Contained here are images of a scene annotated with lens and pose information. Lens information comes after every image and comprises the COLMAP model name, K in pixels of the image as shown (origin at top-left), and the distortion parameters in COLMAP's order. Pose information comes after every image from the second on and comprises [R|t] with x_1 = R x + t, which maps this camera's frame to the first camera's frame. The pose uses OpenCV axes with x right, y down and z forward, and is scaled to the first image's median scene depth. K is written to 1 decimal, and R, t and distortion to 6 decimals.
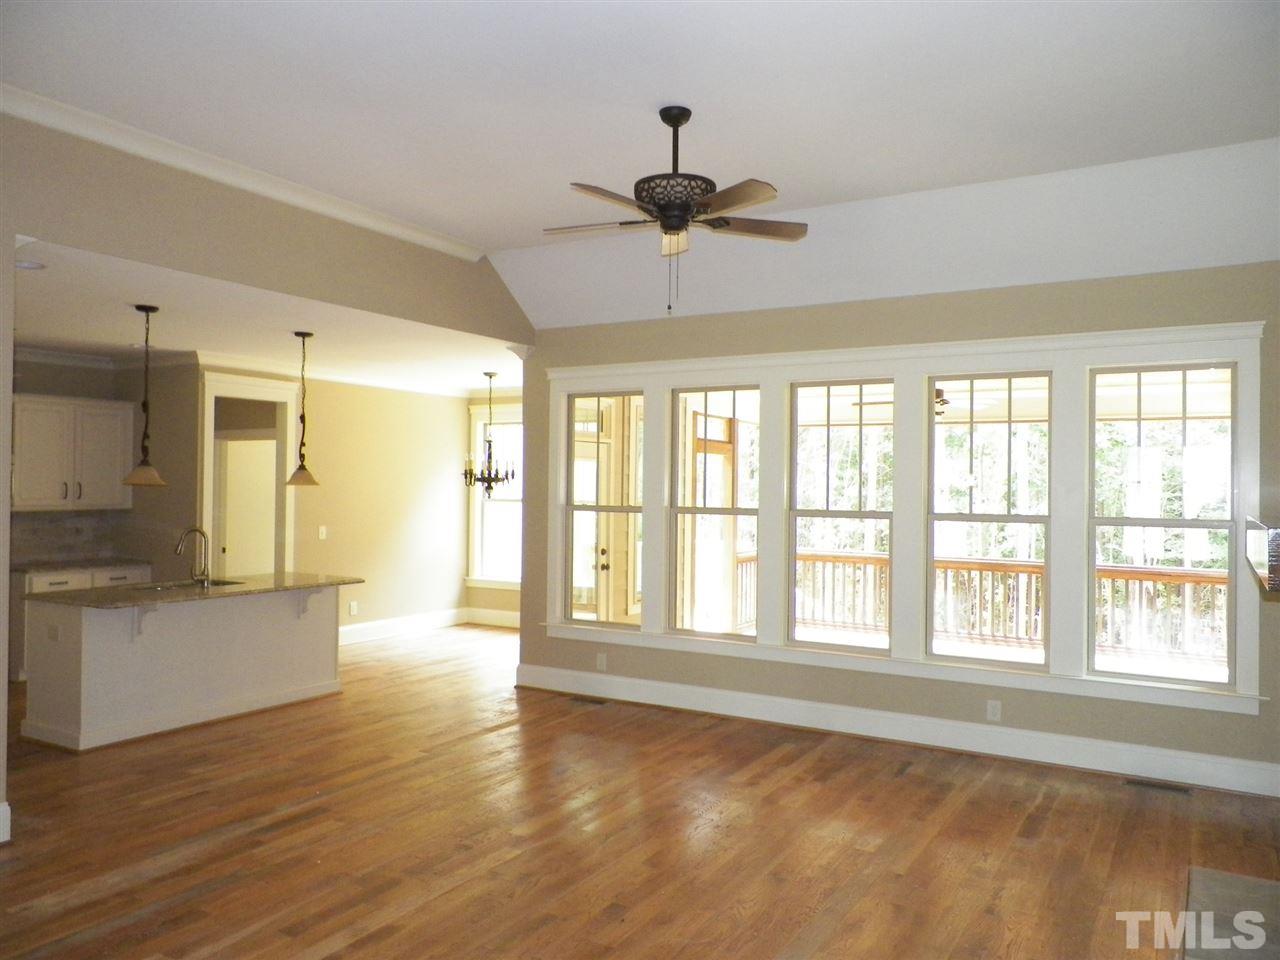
lens RADIAL K [[956.0, 0, 639.3], [0, 956.0, 479.2], [0, 0, 1]] dist [0.013942, -0.009336]
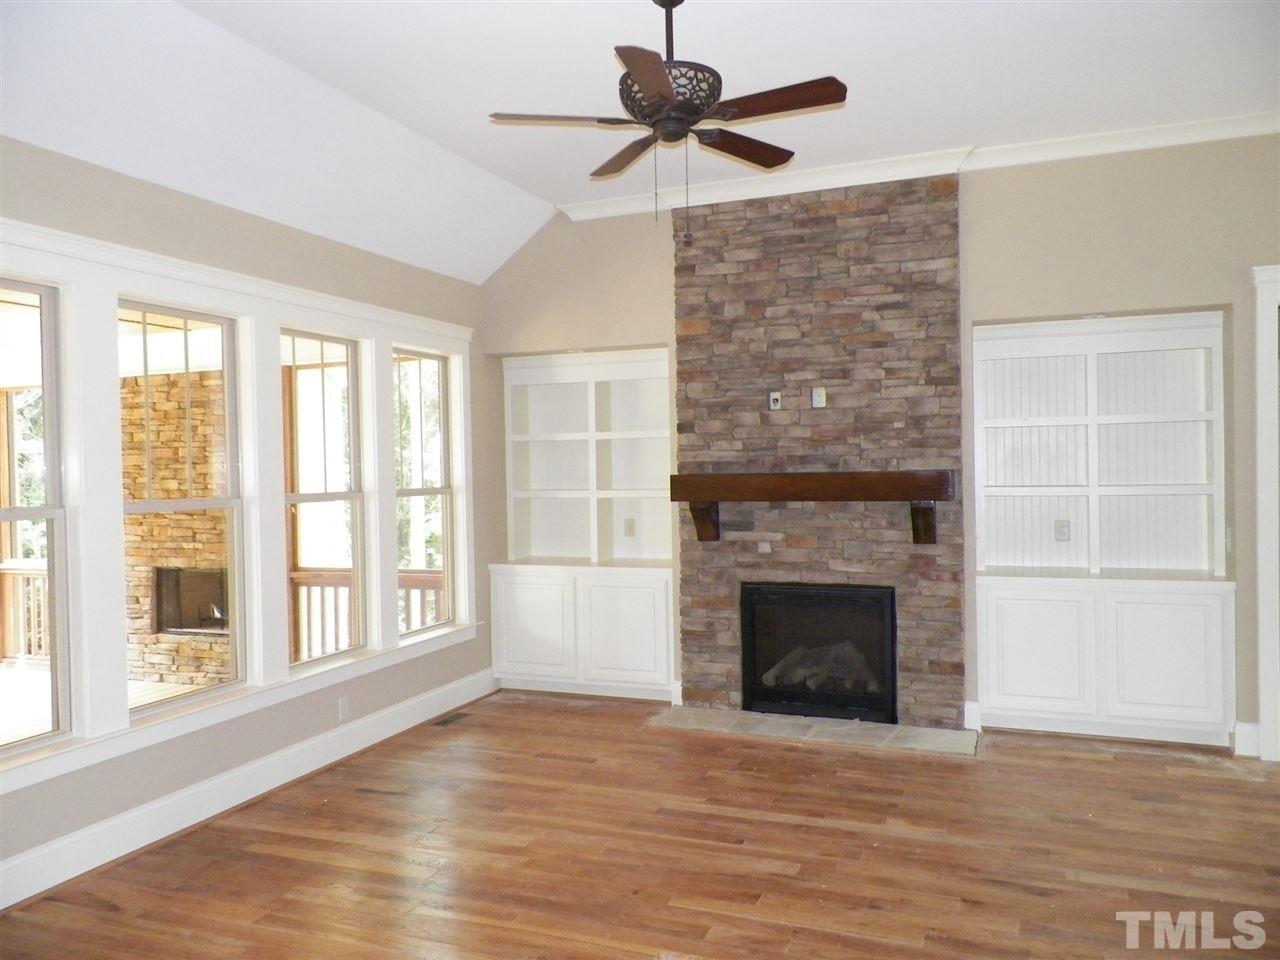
lens RADIAL K [[956.0, 0, 644.5], [0, 956.0, 477.5], [0, 0, 1]] dist [0.013942, -0.009336]
pose [[-0.160881, -0.020224, 0.986767, -0.545485], [0.011315, 0.999687, 0.022334, 0.006865], [-0.986909, 0.014758, -0.160602, 0.834161]]
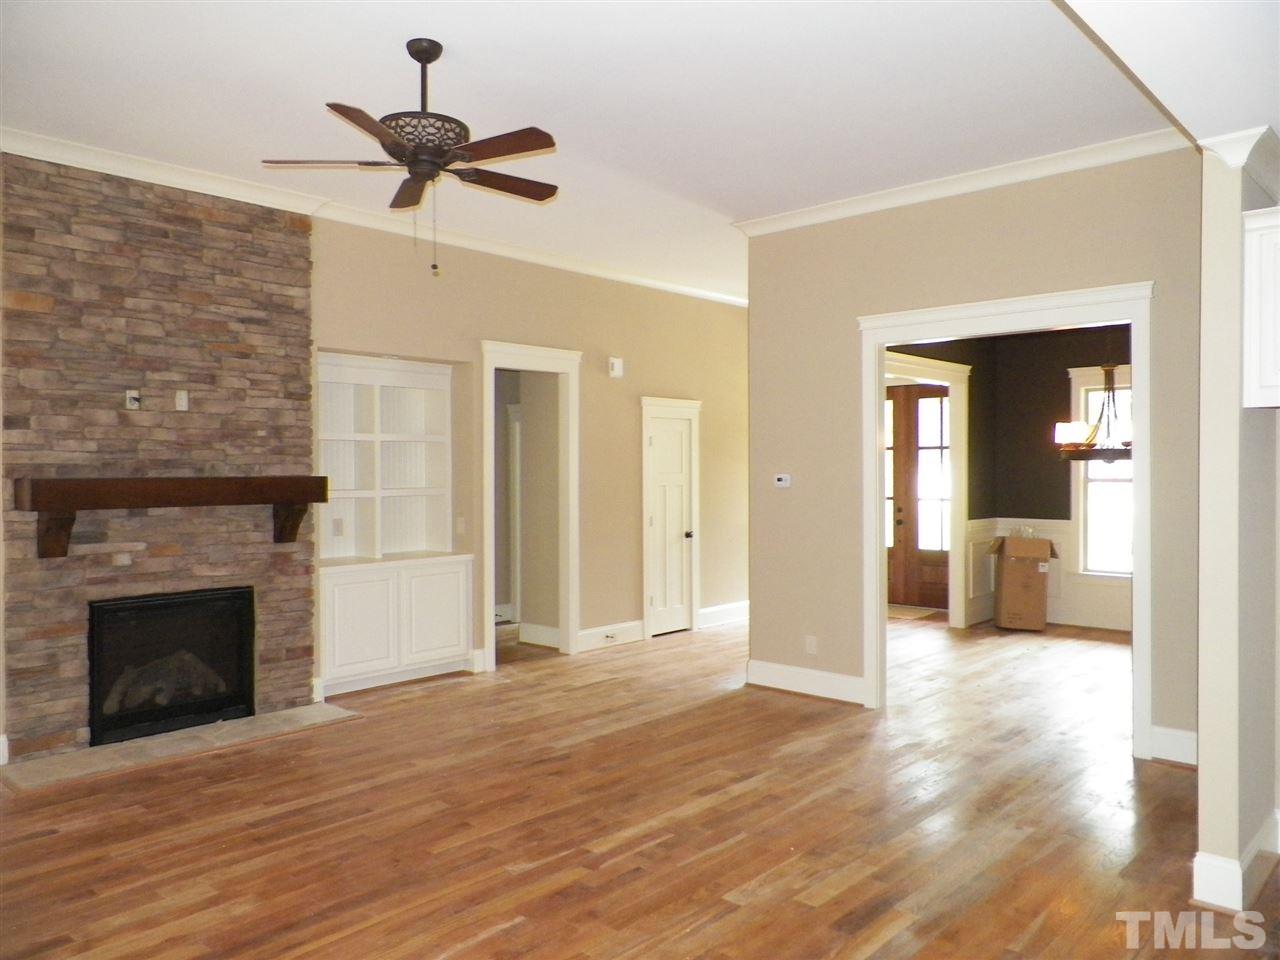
lens RADIAL K [[956.0, 0, 642.5], [0, 956.0, 477.3], [0, 0, 1]] dist [0.013942, -0.009336]
pose [[-0.980649, -0.010289, 0.195506, -0.249651], [-0.008838, 0.999927, 0.008296, 0.013473], [-0.195577, 0.006408, -0.980667, 1.341131]]
